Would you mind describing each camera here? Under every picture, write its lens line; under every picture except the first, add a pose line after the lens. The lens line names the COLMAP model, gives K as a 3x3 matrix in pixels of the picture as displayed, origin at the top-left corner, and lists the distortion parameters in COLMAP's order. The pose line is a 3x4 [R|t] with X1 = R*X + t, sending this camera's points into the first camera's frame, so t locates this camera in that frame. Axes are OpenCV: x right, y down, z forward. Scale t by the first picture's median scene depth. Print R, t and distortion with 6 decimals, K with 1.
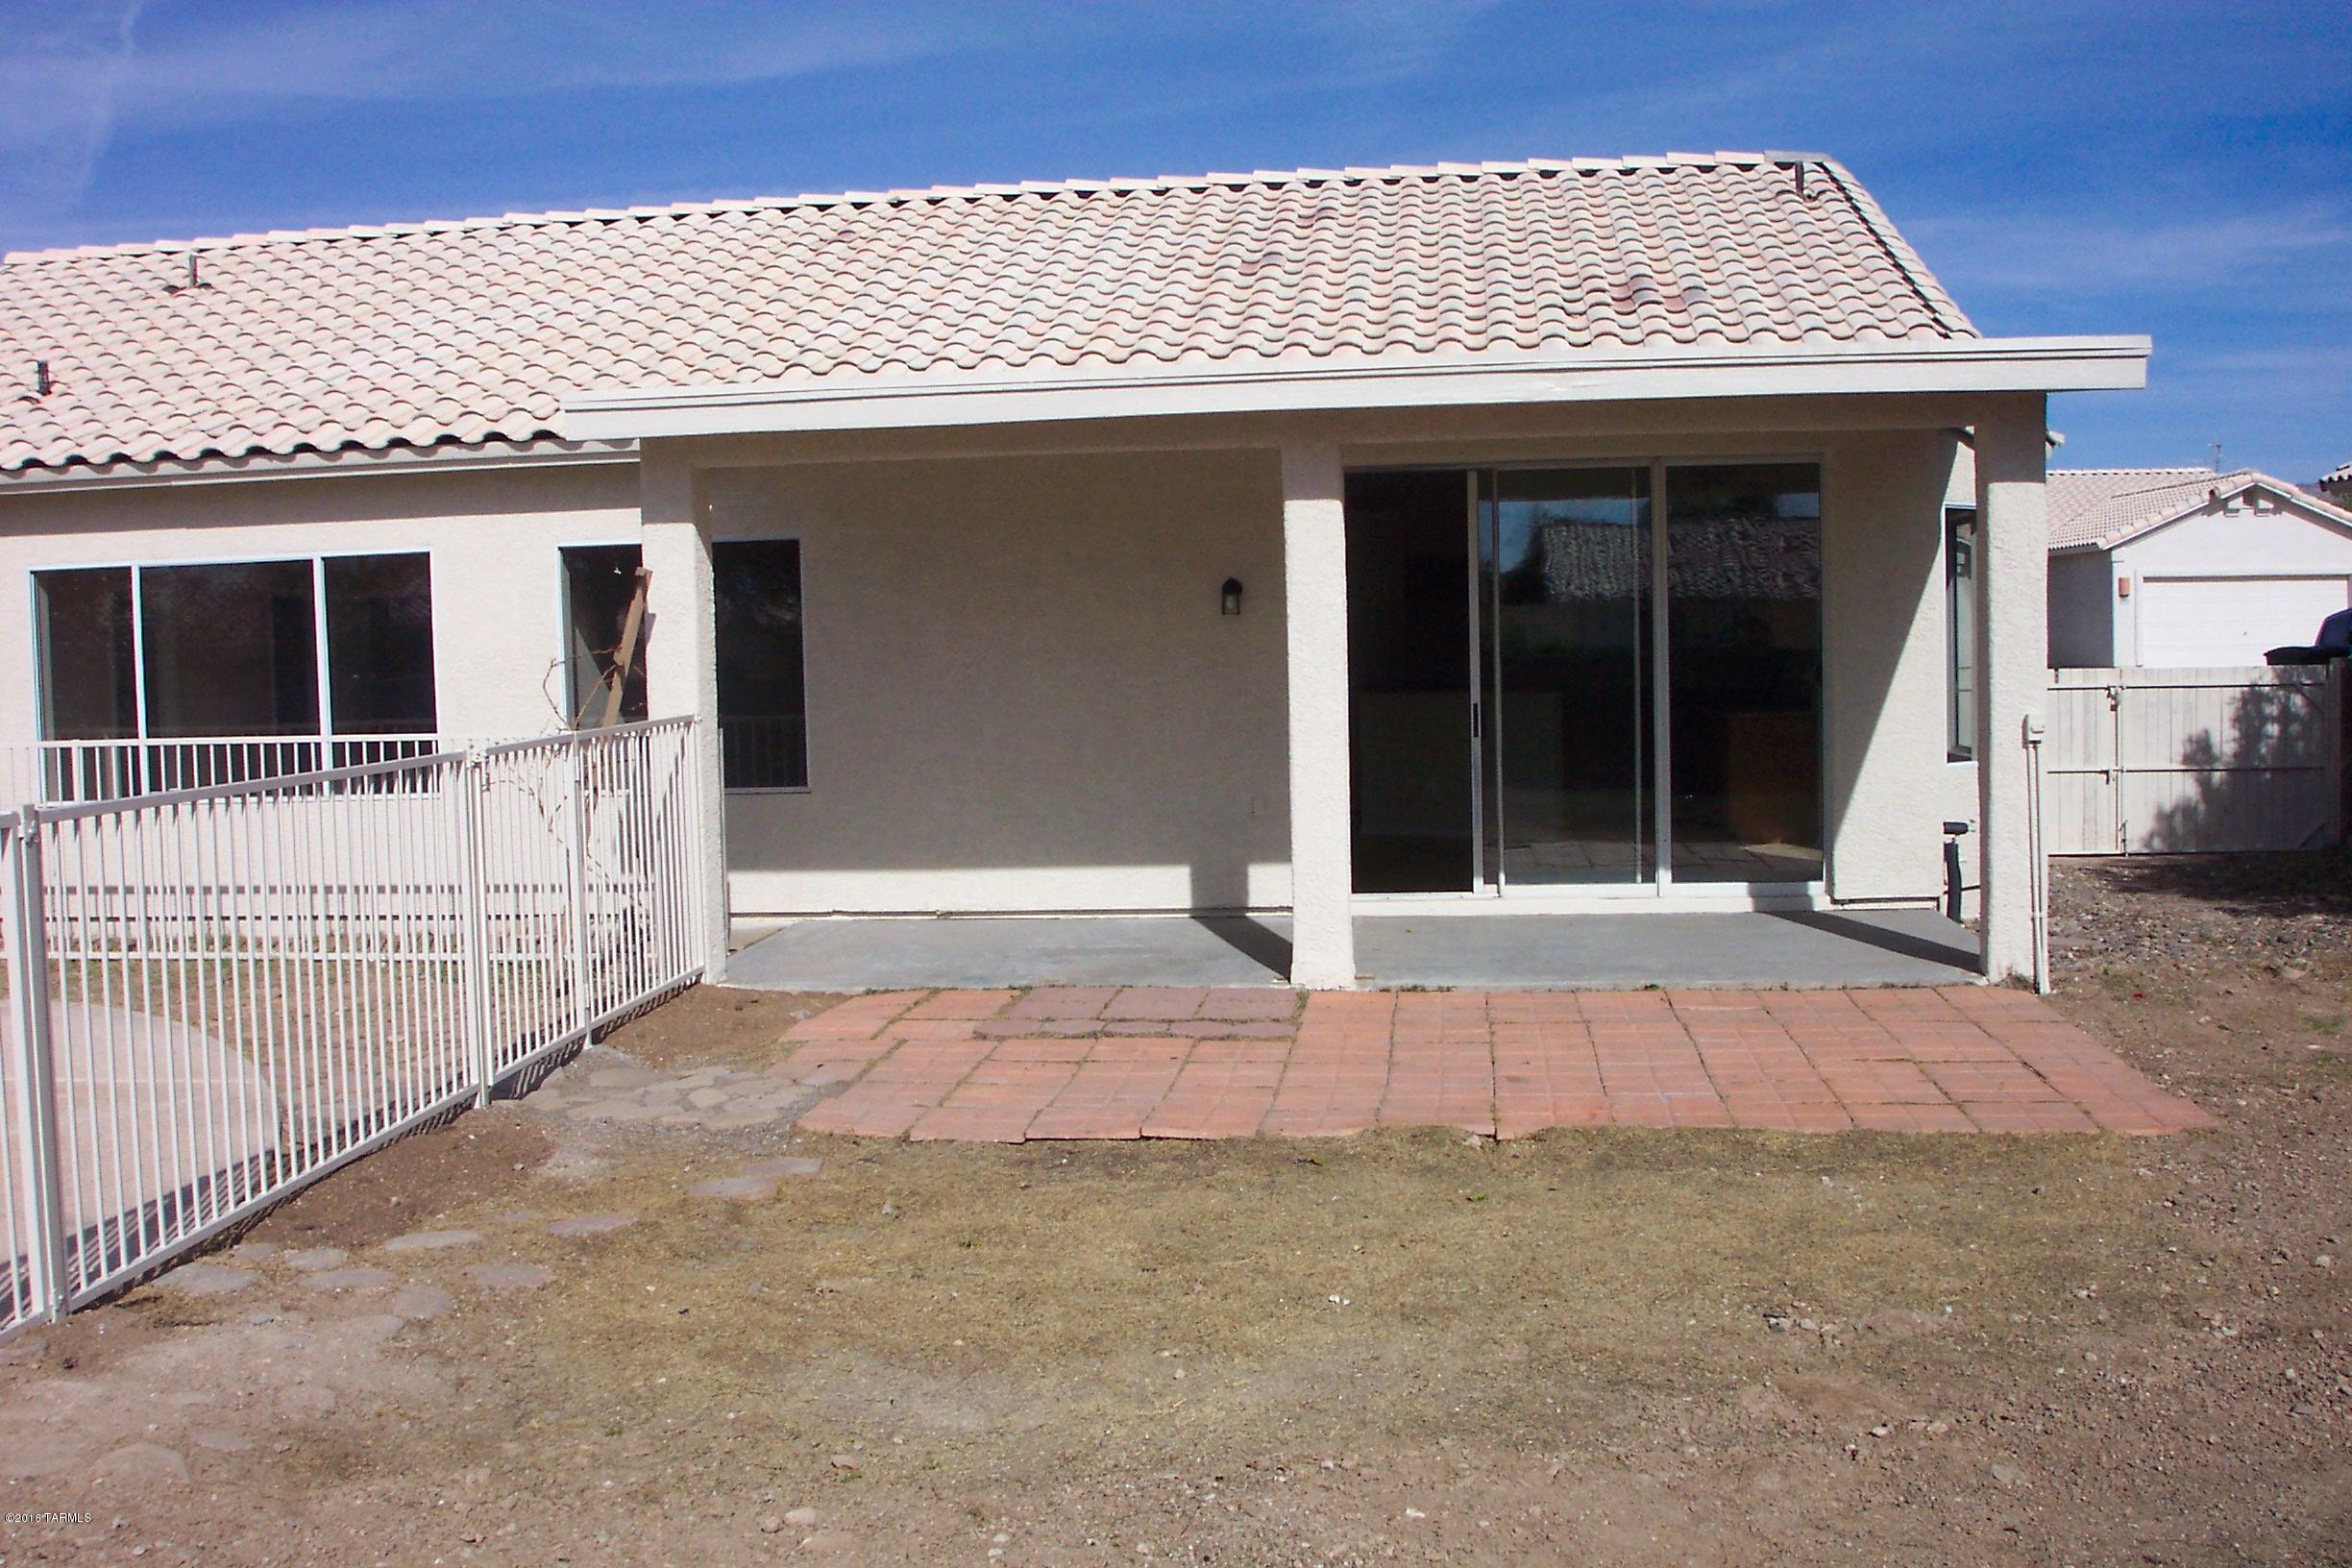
lens RADIAL K [[2323.8, 0, 1175.3], [0, 2323.8, 776.3], [0, 0, 1]] dist [-0.123246, 0.000000]
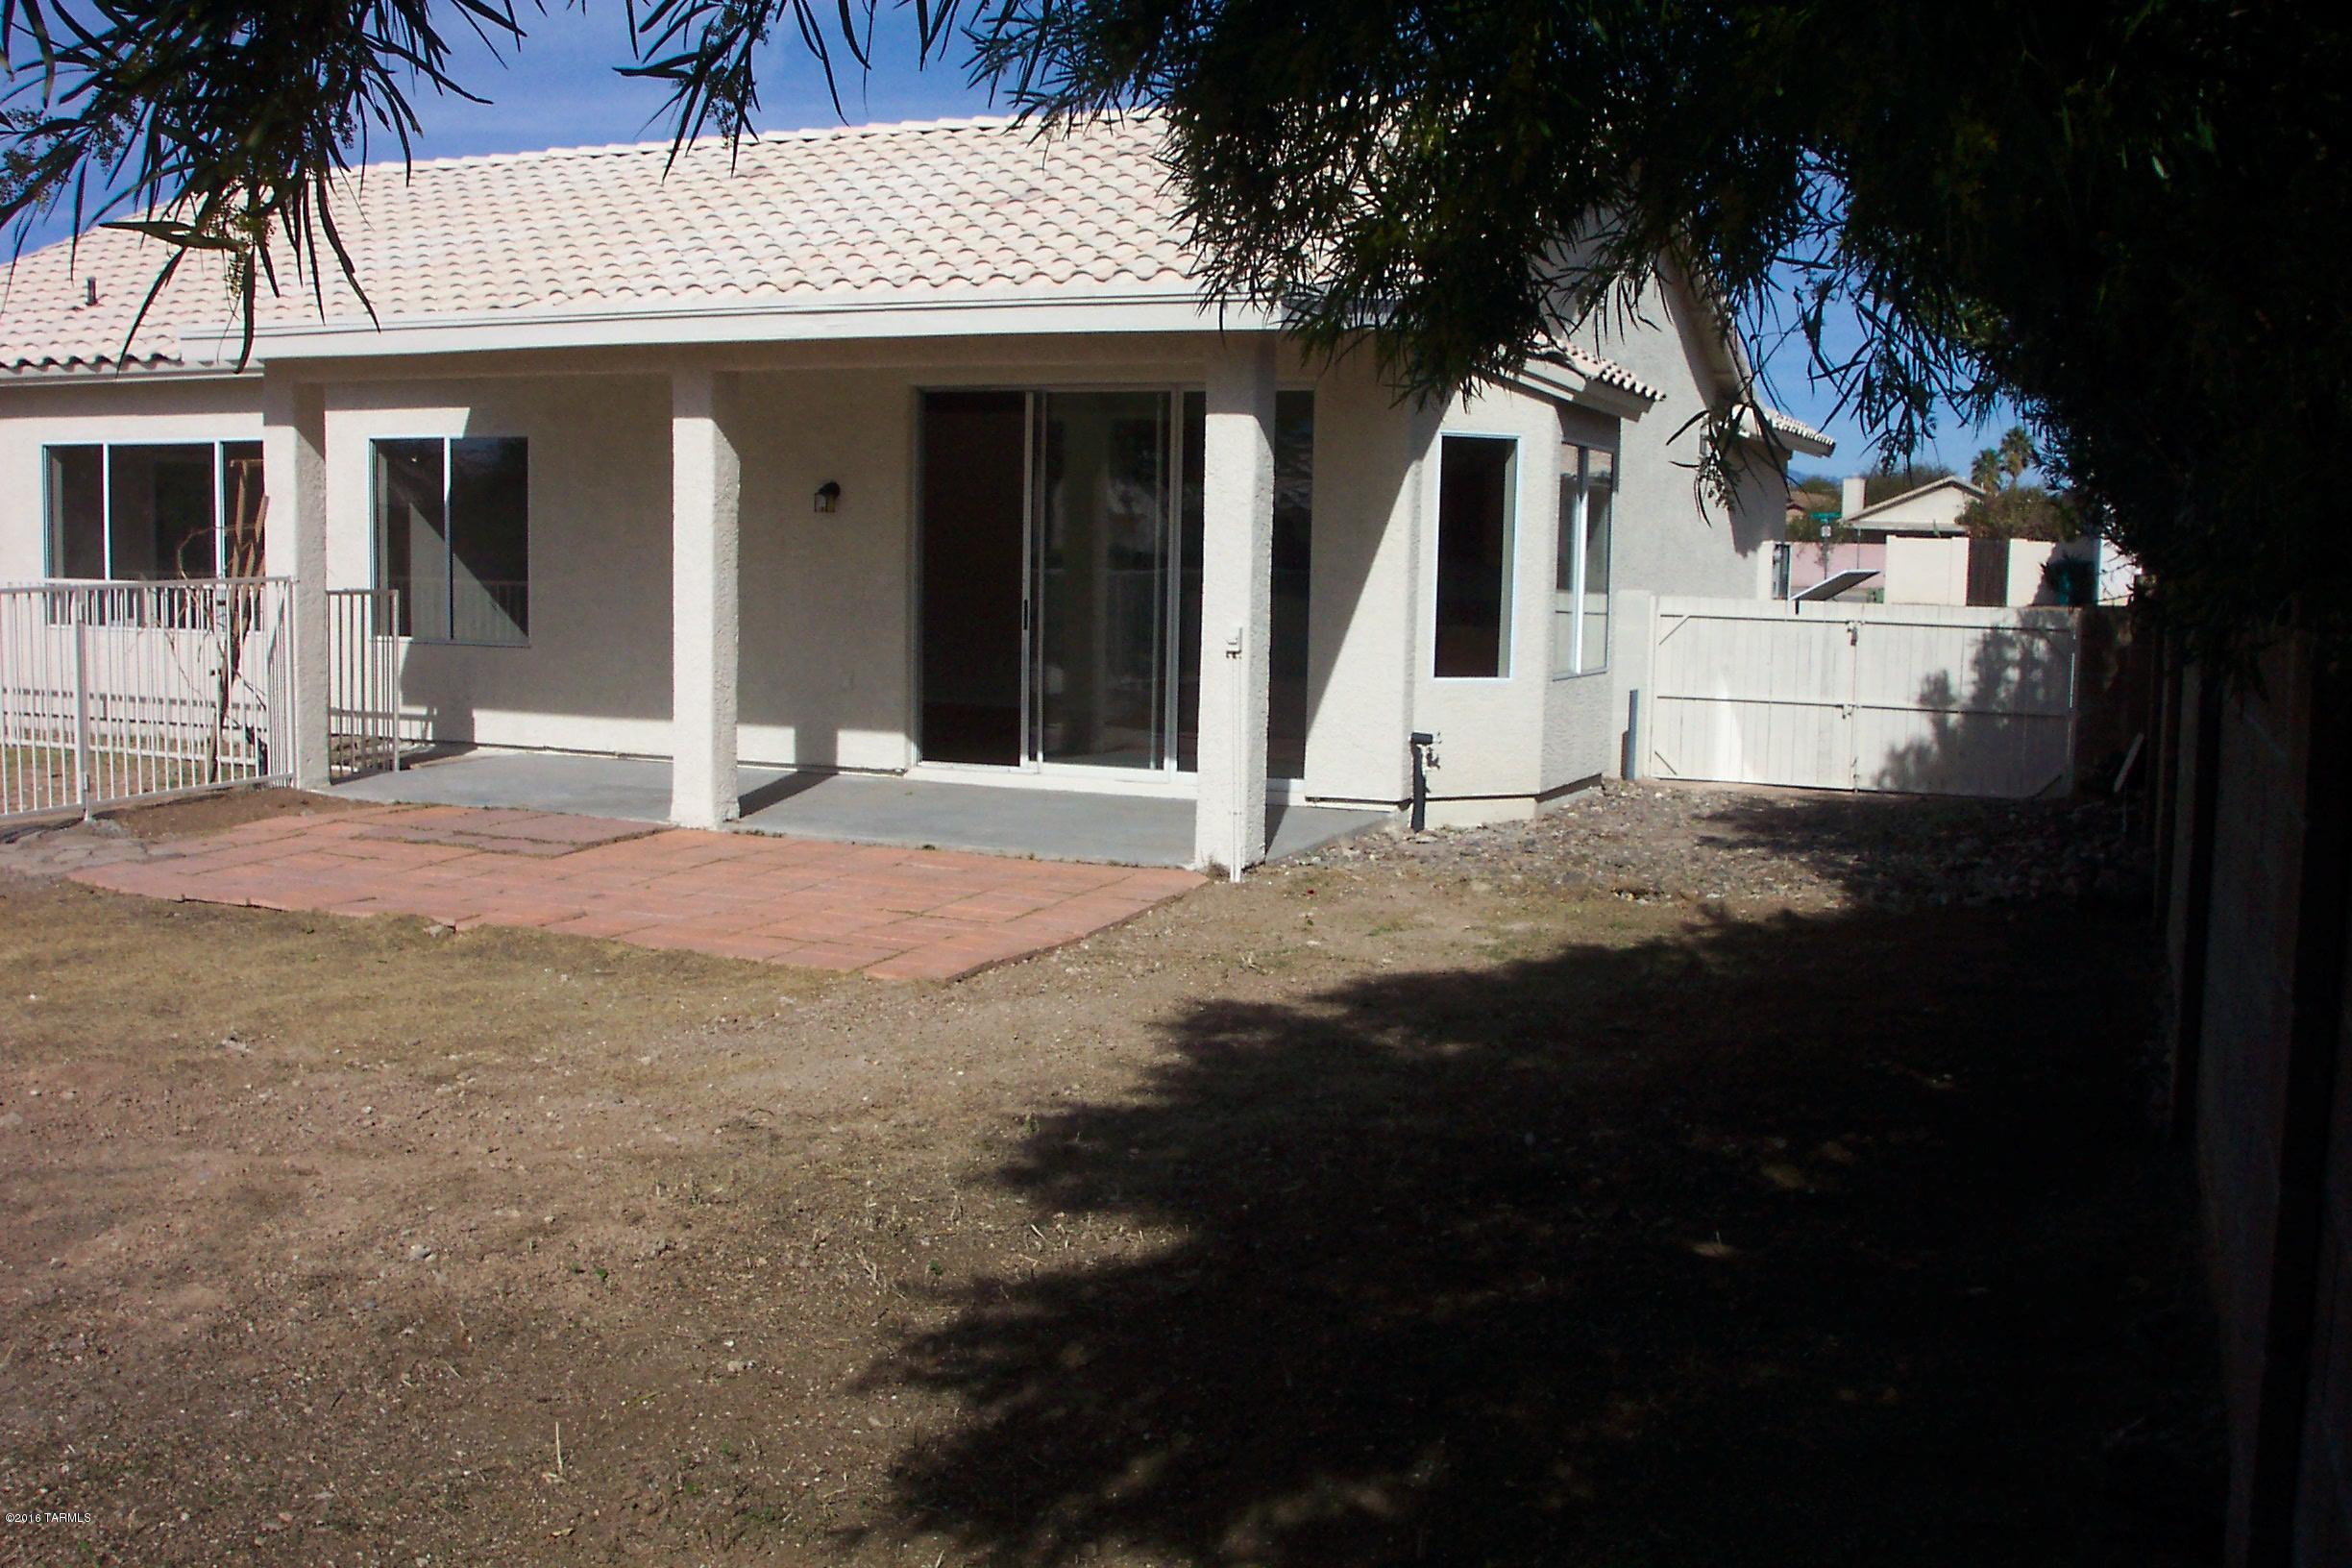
lens RADIAL K [[2323.8, 0, 1183.4], [0, 2323.8, 748.1], [0, 0, 1]] dist [-0.123246, 0.000000]
pose [[0.958288, 0.068369, -0.277508, 0.569257], [-0.058937, 0.997369, 0.042199, -0.012732], [0.279663, -0.024084, 0.959796, -0.066606]]
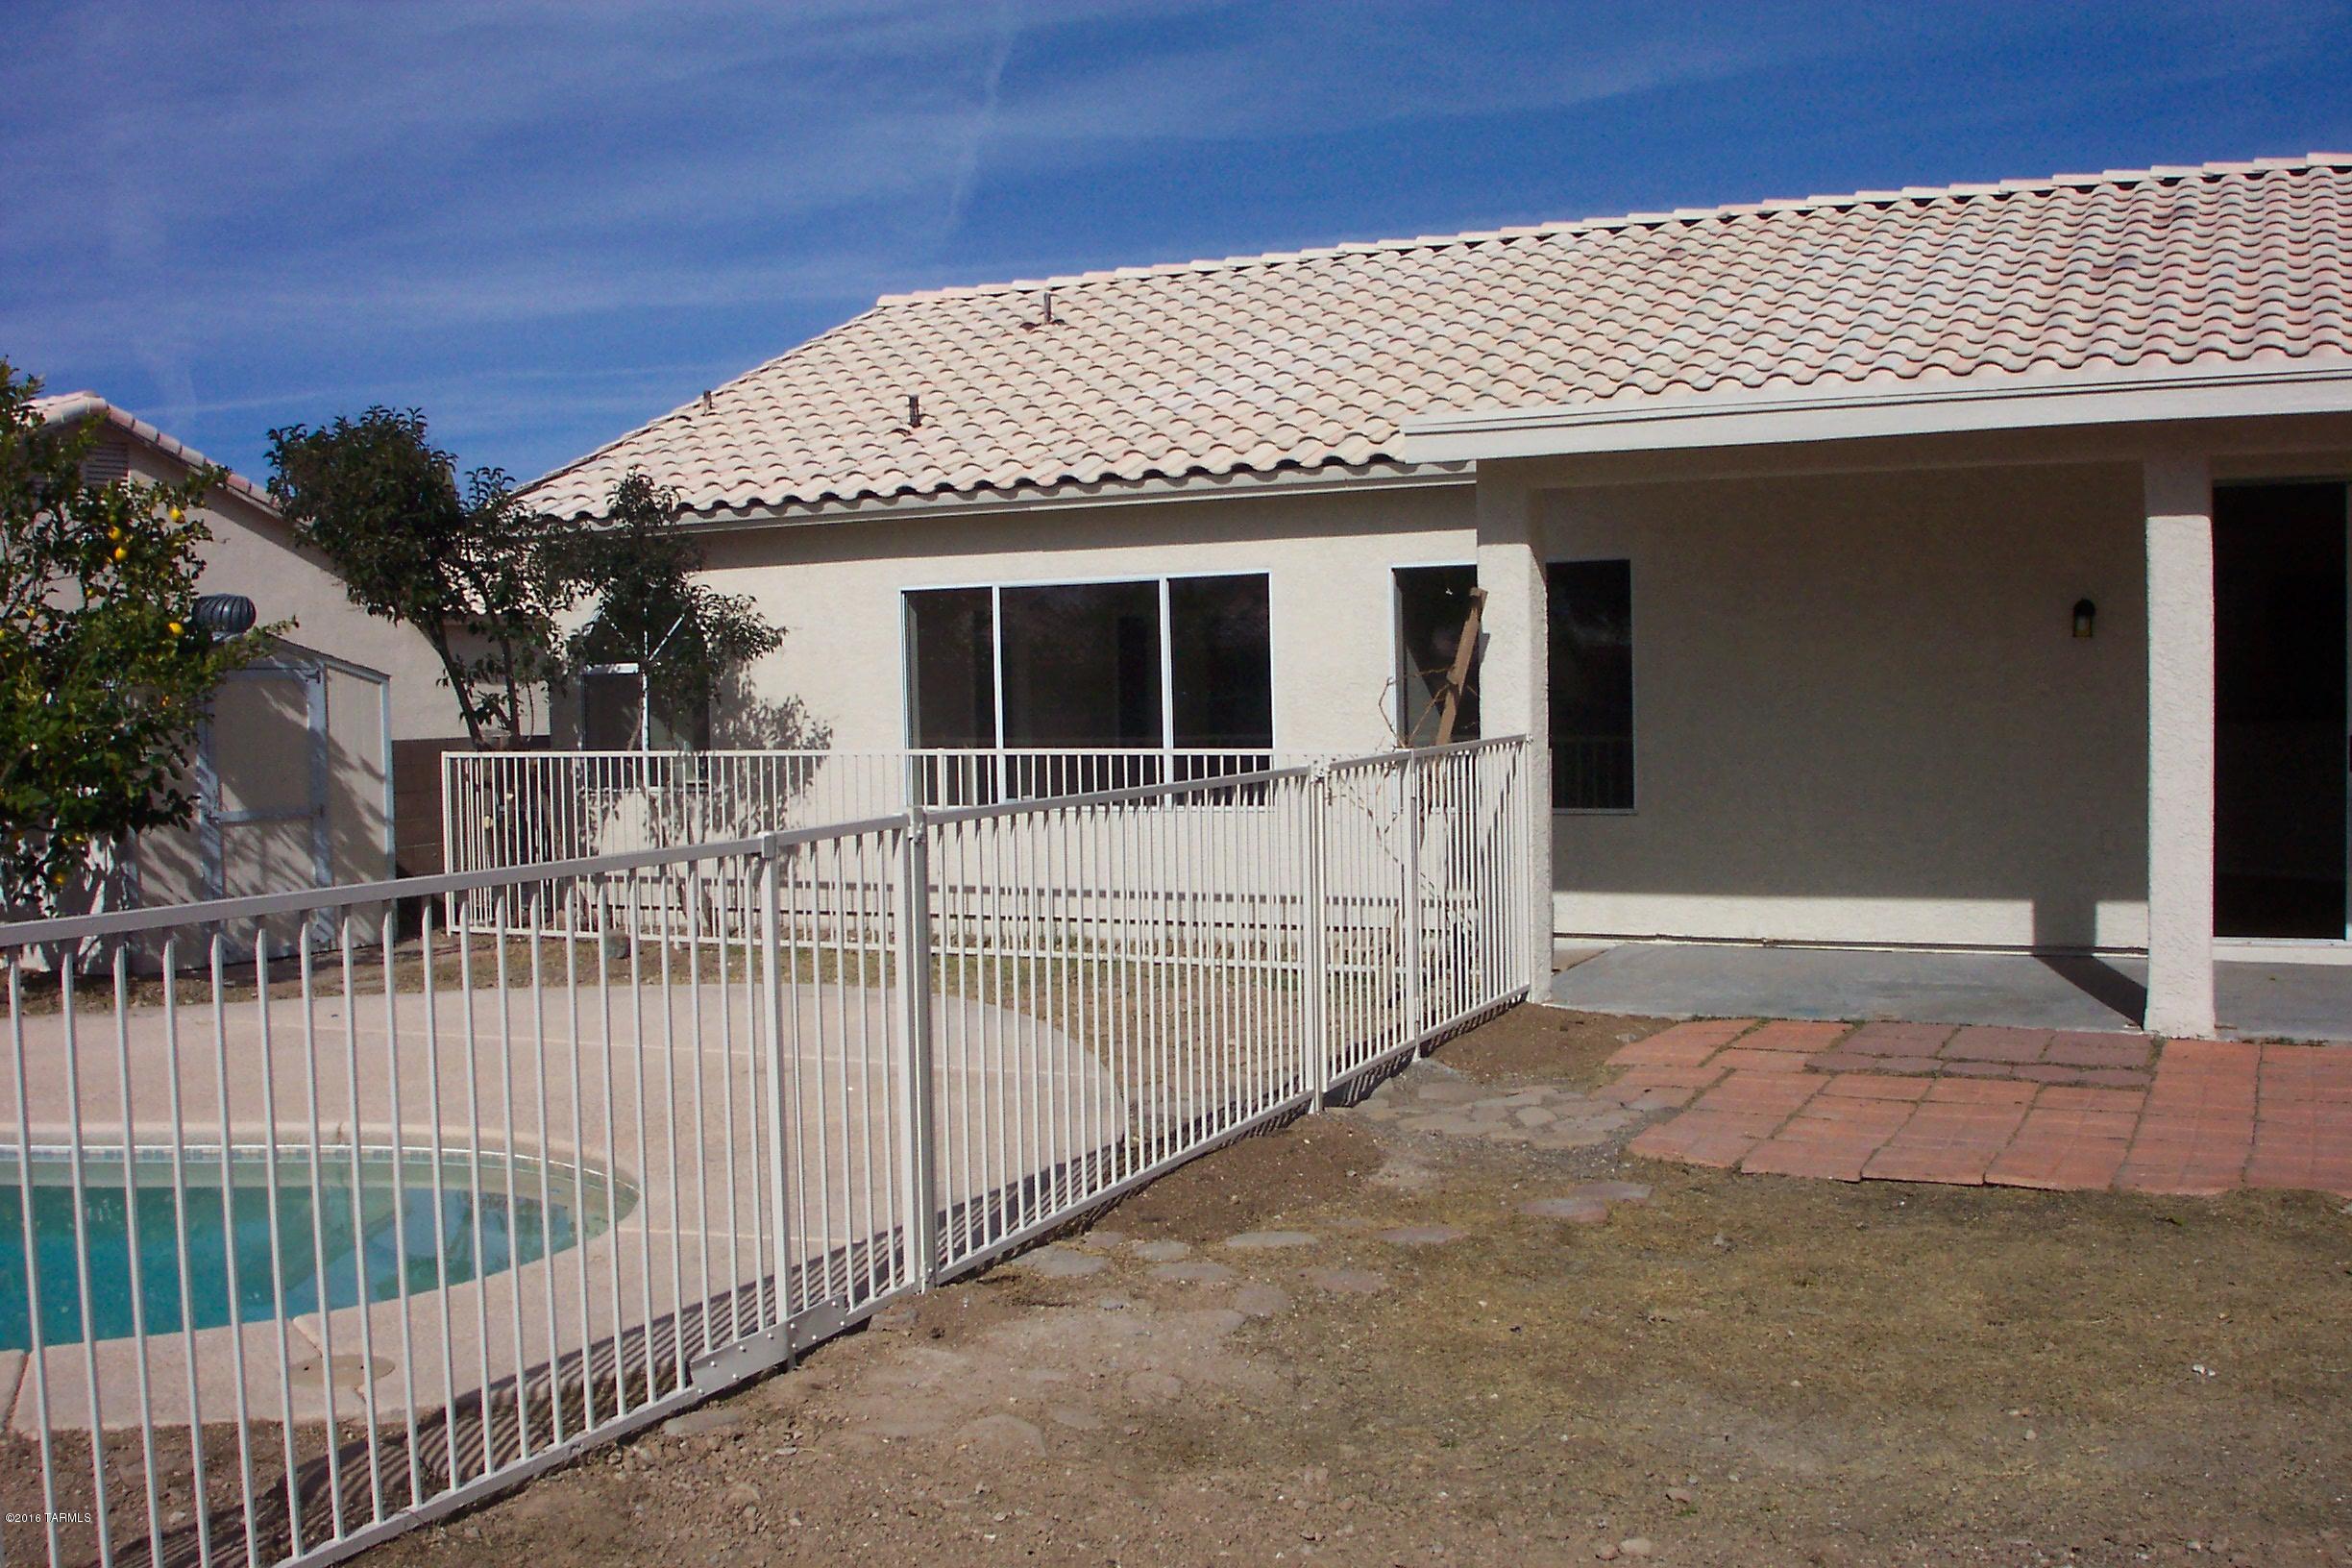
lens RADIAL K [[2323.8, 0, 1179.0], [0, 2323.8, 775.3], [0, 0, 1]] dist [-0.123246, 0.000000]
pose [[0.940995, 0.019565, -0.337854, -0.008743], [-0.022801, 0.999724, -0.005612, 0.000246], [0.337651, 0.012985, 0.941182, 0.000822]]
